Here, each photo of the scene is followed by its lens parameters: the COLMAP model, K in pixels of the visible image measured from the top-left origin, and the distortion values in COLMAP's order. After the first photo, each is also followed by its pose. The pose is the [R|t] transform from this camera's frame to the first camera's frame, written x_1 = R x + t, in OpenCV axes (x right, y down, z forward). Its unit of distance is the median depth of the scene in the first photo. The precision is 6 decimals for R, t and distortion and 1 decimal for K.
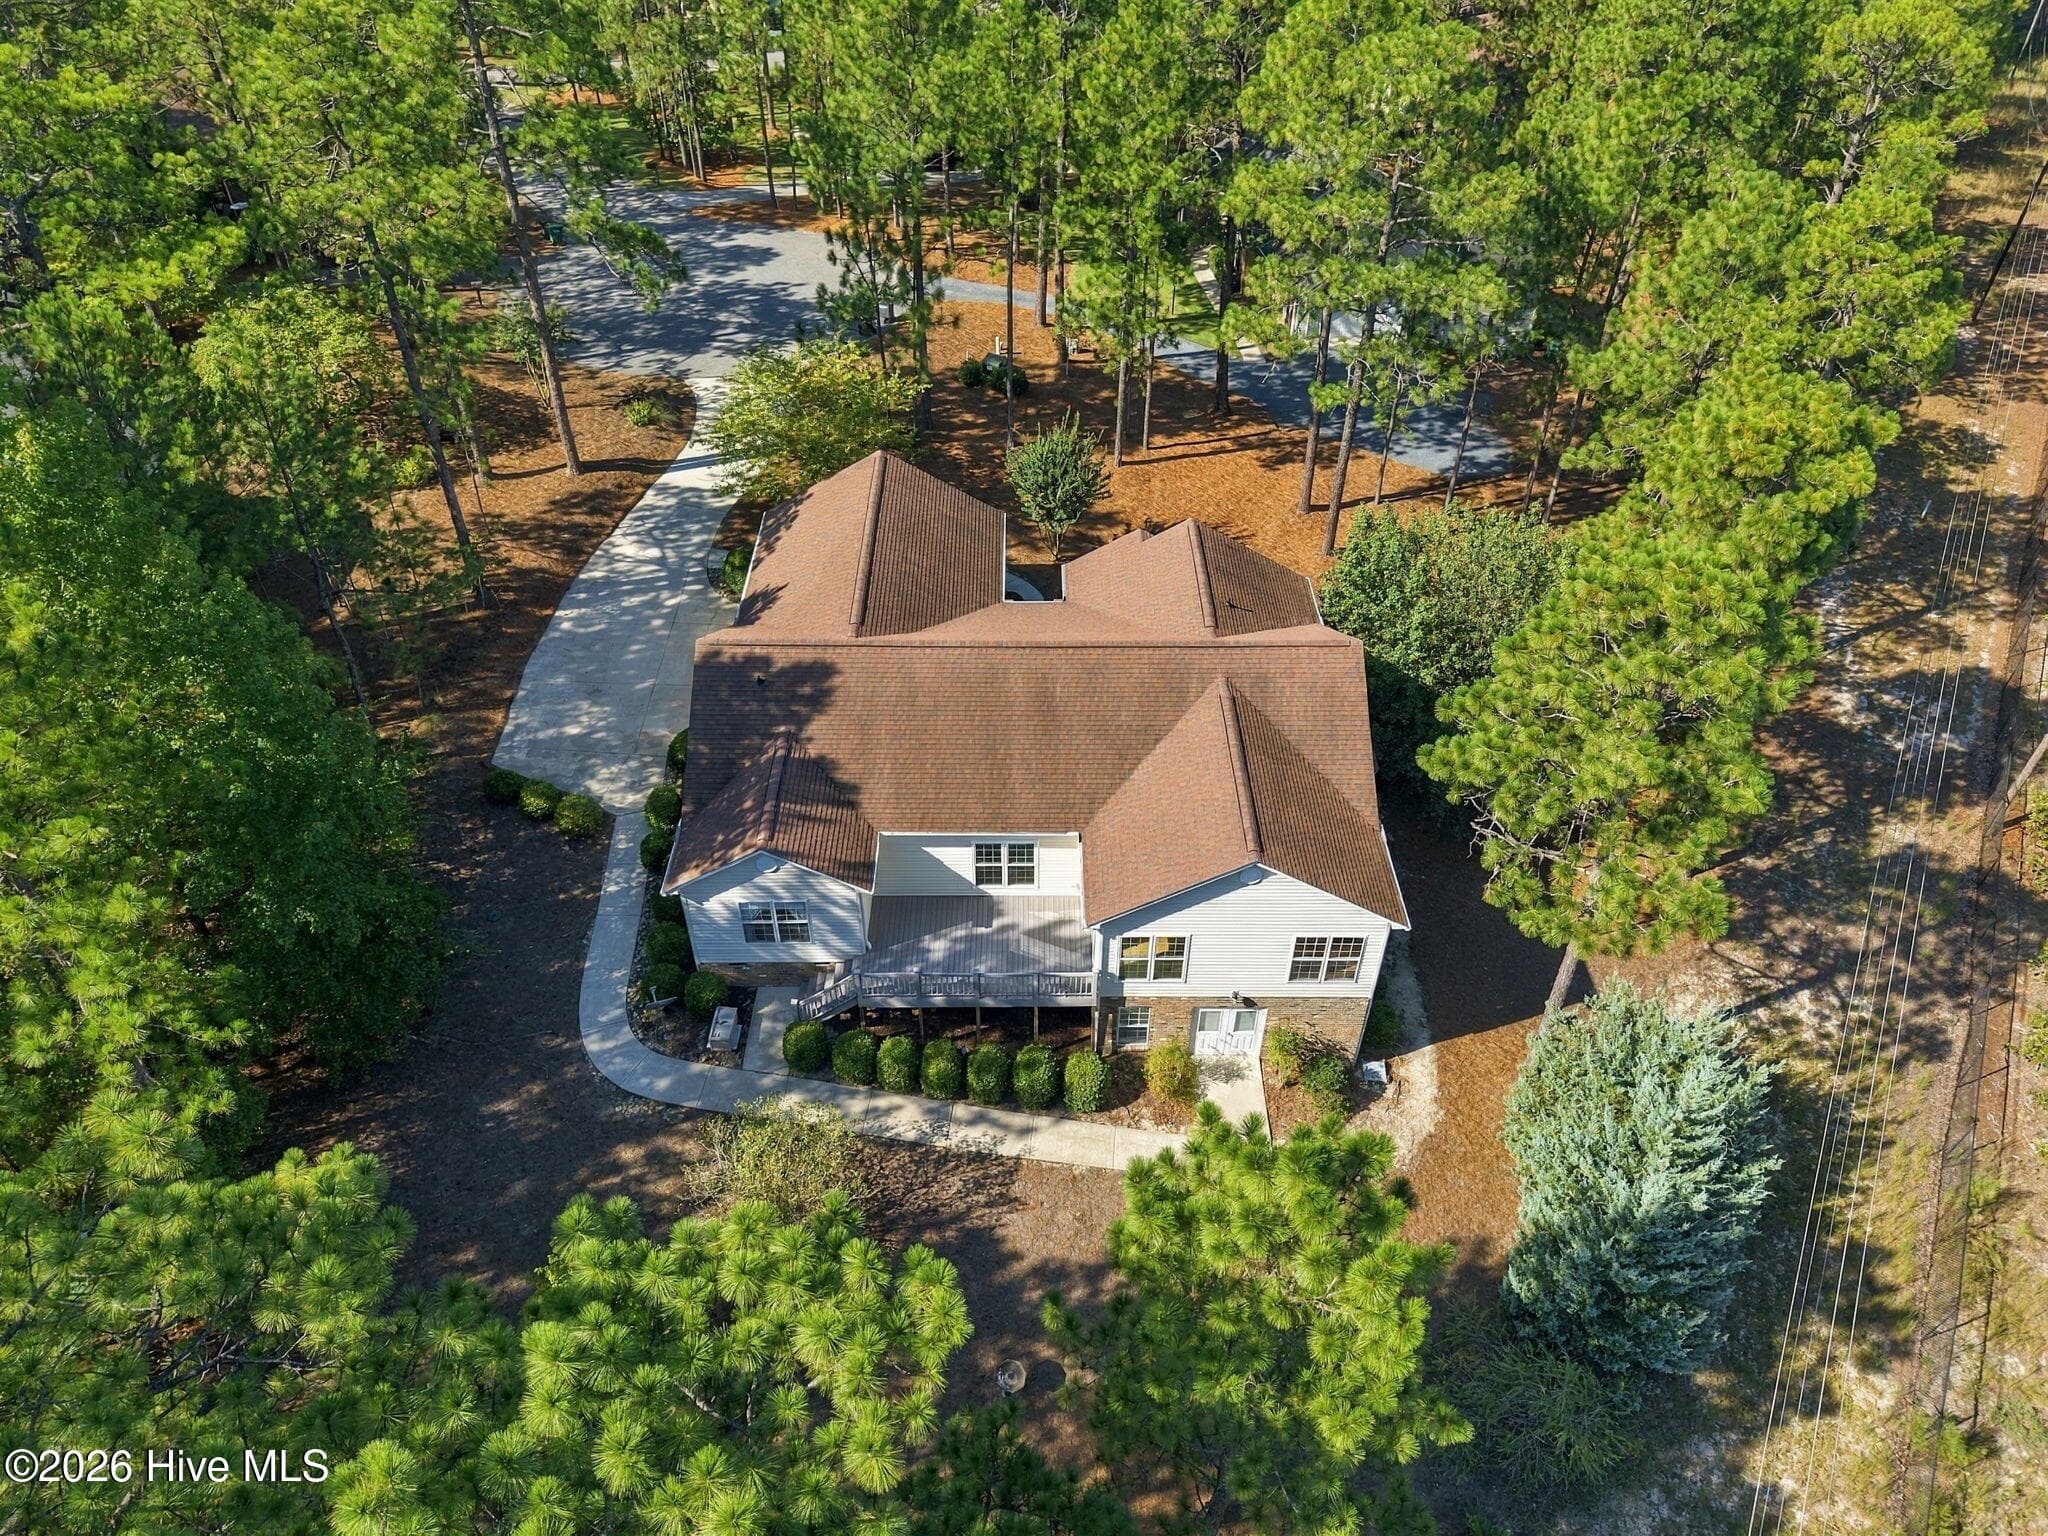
lens RADIAL K [[1424.5, 0, 1024.0], [0, 1424.5, 768.0], [0, 0, 1]] dist [-0.008459, -0.003461]
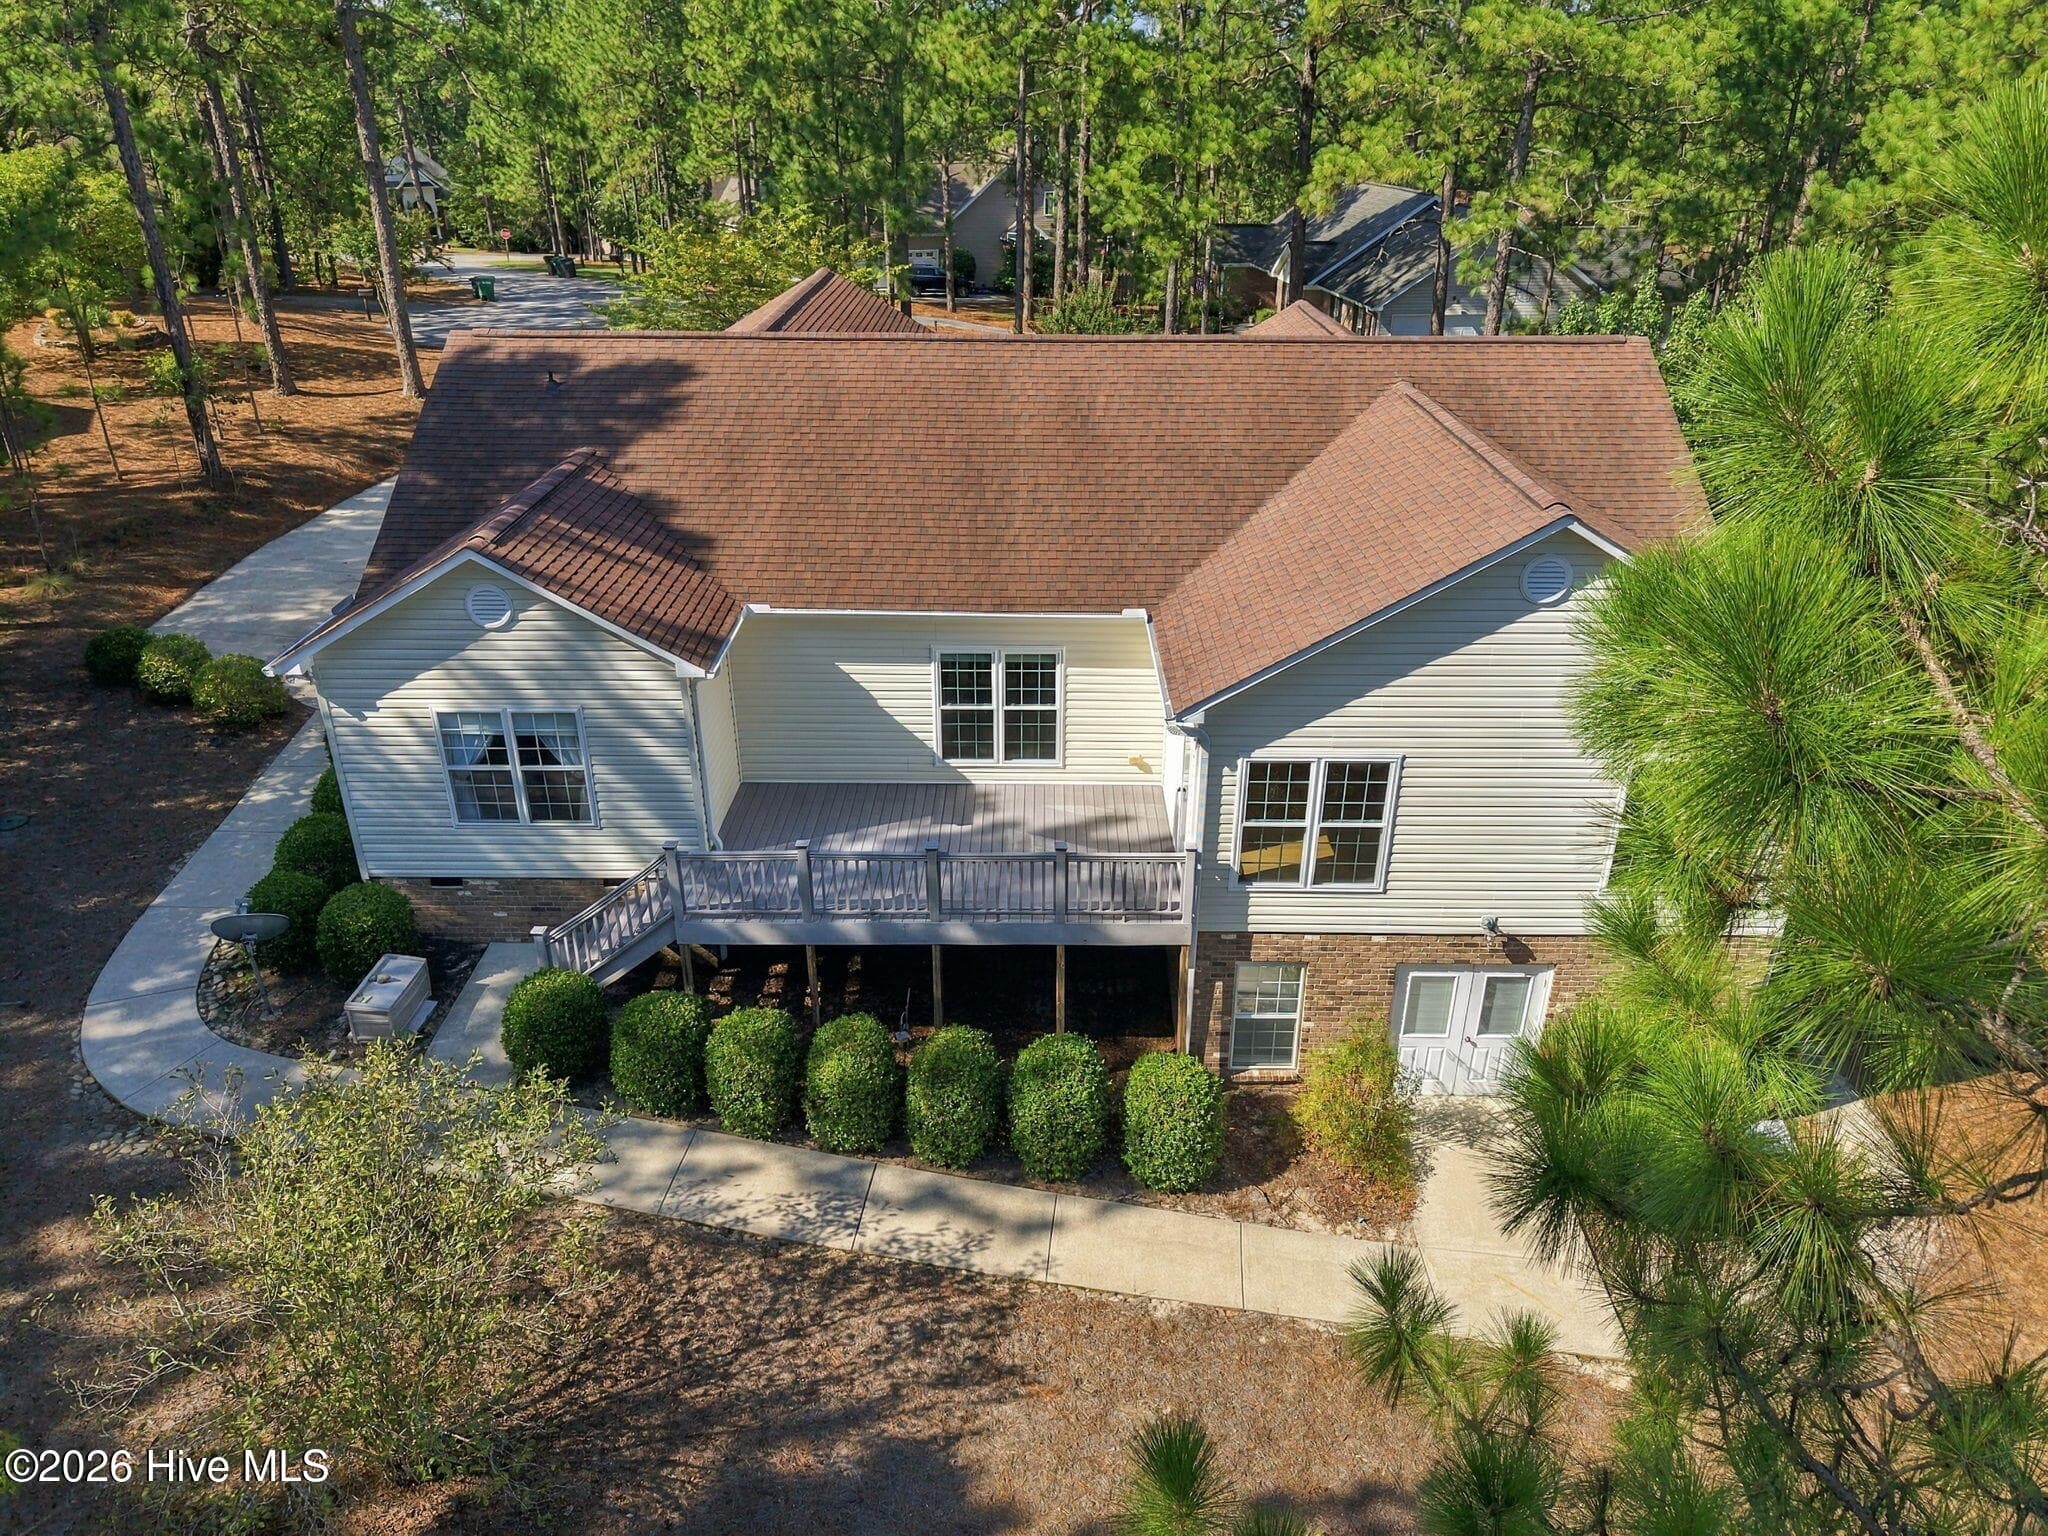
lens RADIAL K [[1424.5, 0, 1024.0], [0, 1424.5, 768.0], [0, 0, 1]] dist [-0.008459, -0.003461]
pose [[0.999944, 0.003651, -0.009983, 0.000893], [-0.005974, 0.969832, -0.243700, 0.221980], [0.008792, 0.243746, 0.969799, 0.533459]]
